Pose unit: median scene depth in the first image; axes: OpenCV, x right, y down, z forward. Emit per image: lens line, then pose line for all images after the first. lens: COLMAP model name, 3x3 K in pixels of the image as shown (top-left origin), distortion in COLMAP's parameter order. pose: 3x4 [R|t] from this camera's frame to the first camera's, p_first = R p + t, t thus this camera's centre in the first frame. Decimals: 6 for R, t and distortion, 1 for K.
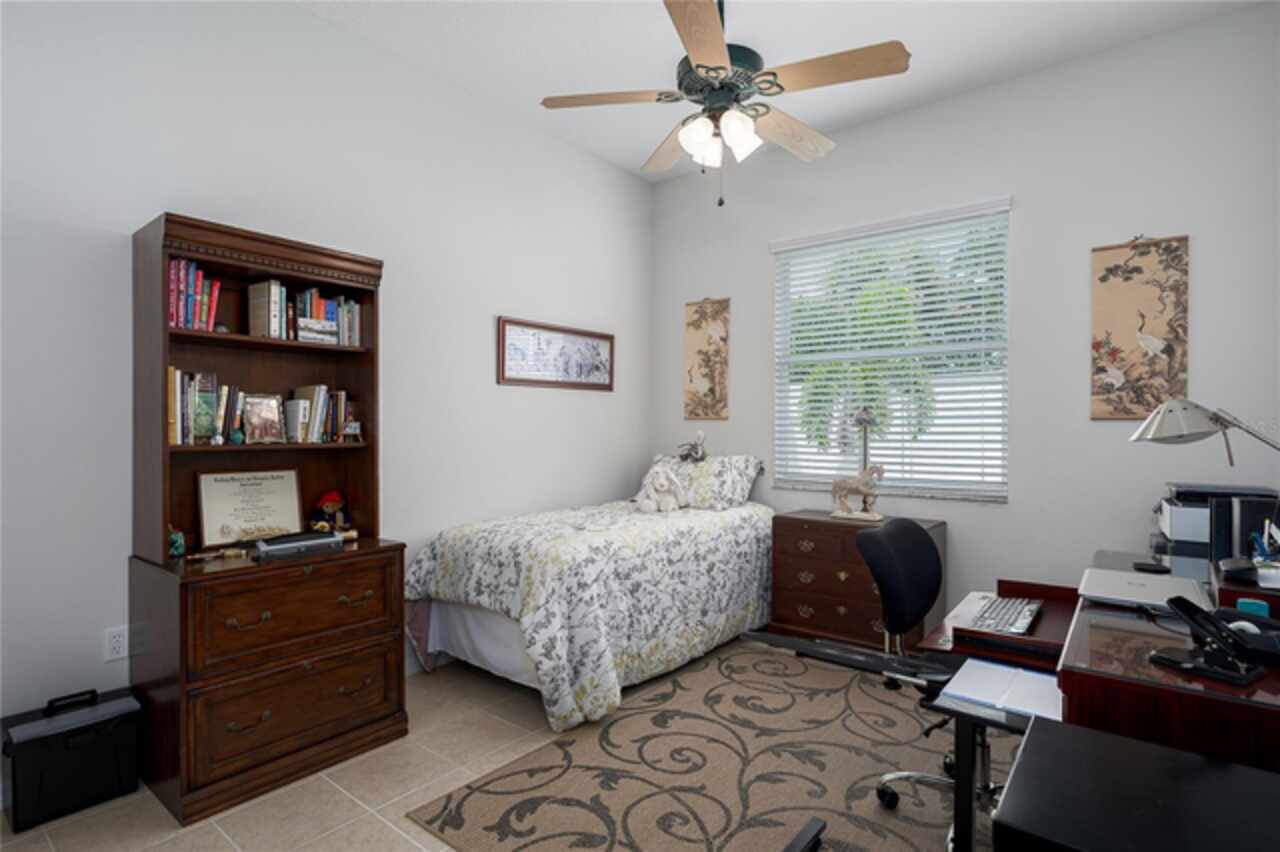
lens RADIAL K [[644.1, 0, 640.0], [0, 644.1, 426.0], [0, 0, 1]] dist [-0.001554, -0.000084]
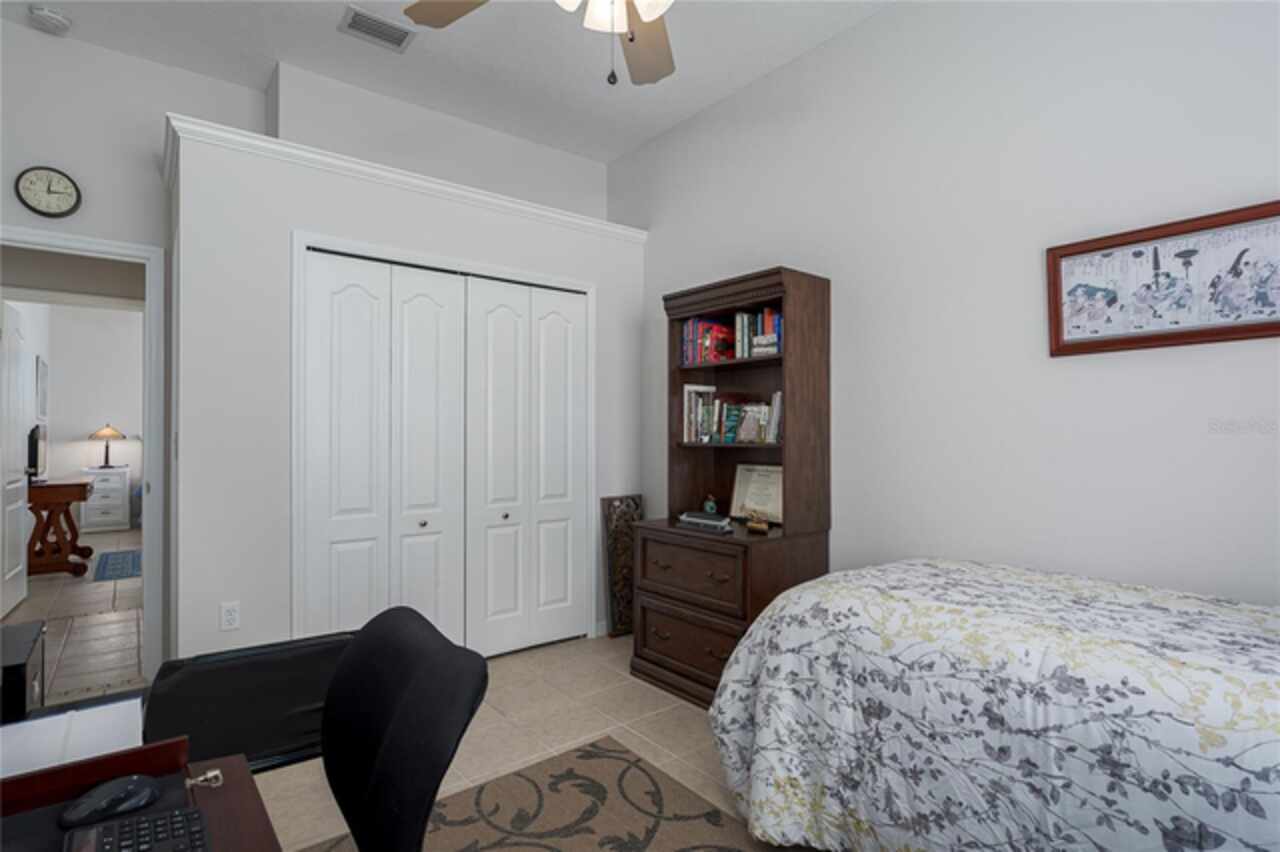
lens RADIAL K [[644.1, 0, 640.0], [0, 644.1, 426.0], [0, 0, 1]] dist [-0.001554, -0.000084]
pose [[-0.229557, -0.013060, -0.973208, 0.607116], [0.007720, 0.999854, -0.015239, 0.011134], [0.973265, -0.011012, -0.229422, 0.958803]]
